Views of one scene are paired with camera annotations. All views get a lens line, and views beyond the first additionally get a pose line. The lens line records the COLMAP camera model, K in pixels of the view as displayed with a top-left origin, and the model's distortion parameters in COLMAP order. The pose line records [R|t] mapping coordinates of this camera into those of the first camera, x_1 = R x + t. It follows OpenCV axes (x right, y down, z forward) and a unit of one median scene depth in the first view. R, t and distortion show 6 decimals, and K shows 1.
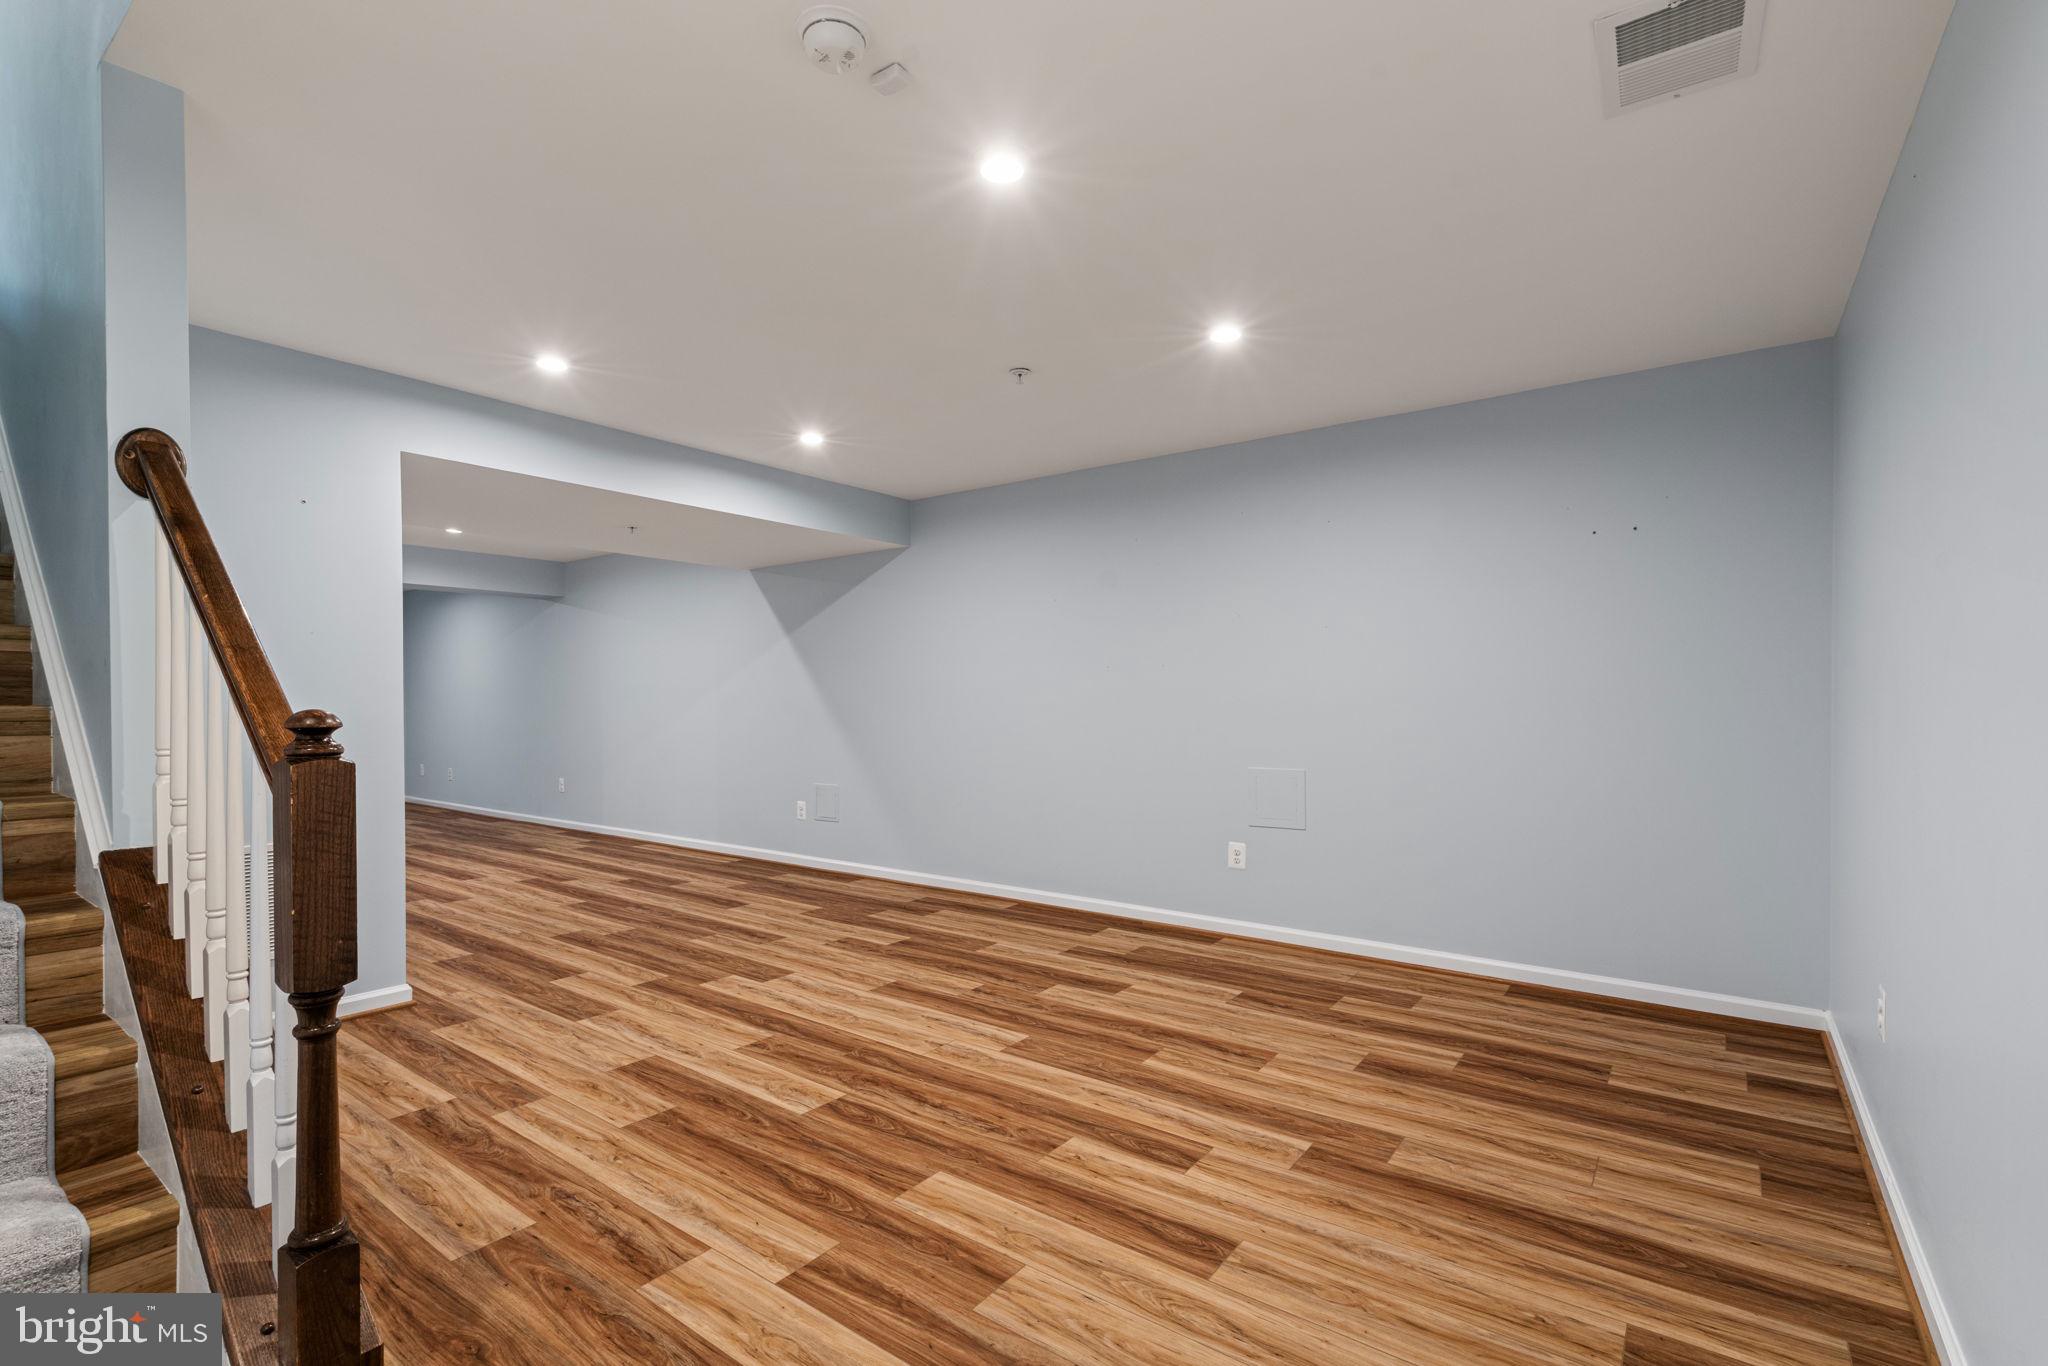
lens RADIAL K [[937.0, 0, 1024.5], [0, 937.0, 696.2], [0, 0, 1]] dist [-0.000829, 0.000997]
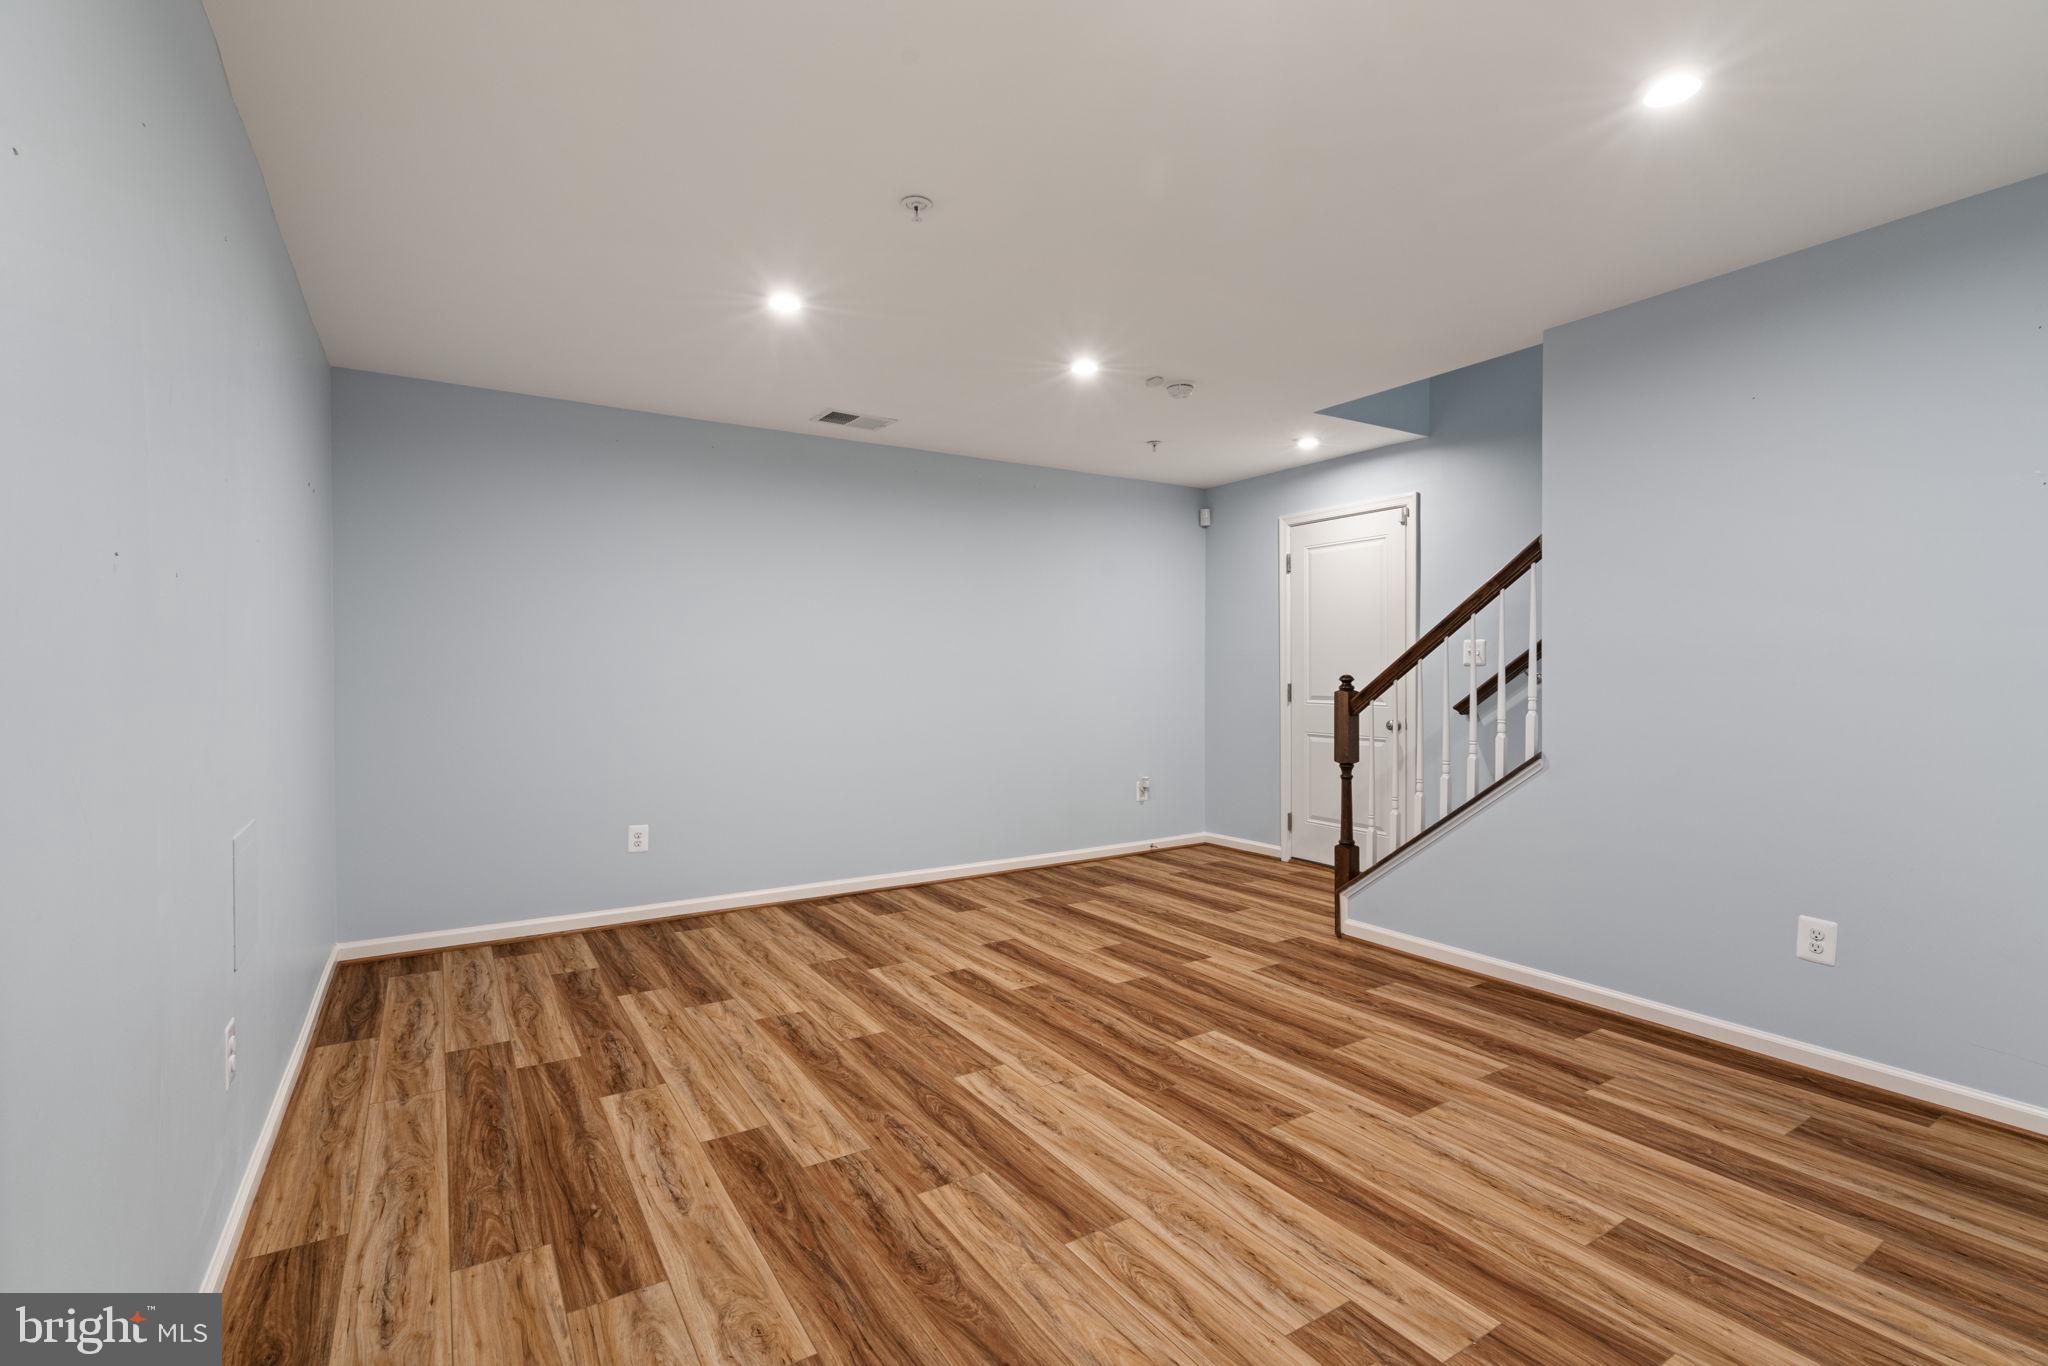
lens RADIAL K [[937.0, 0, 1024.5], [0, 937.0, 696.2], [0, 0, 1]] dist [-0.000829, 0.000997]
pose [[-0.935509, -0.004612, 0.353273, -0.381636], [0.004150, 0.999702, 0.024042, 0.004234], [-0.353279, 0.023958, -0.935211, 1.929694]]
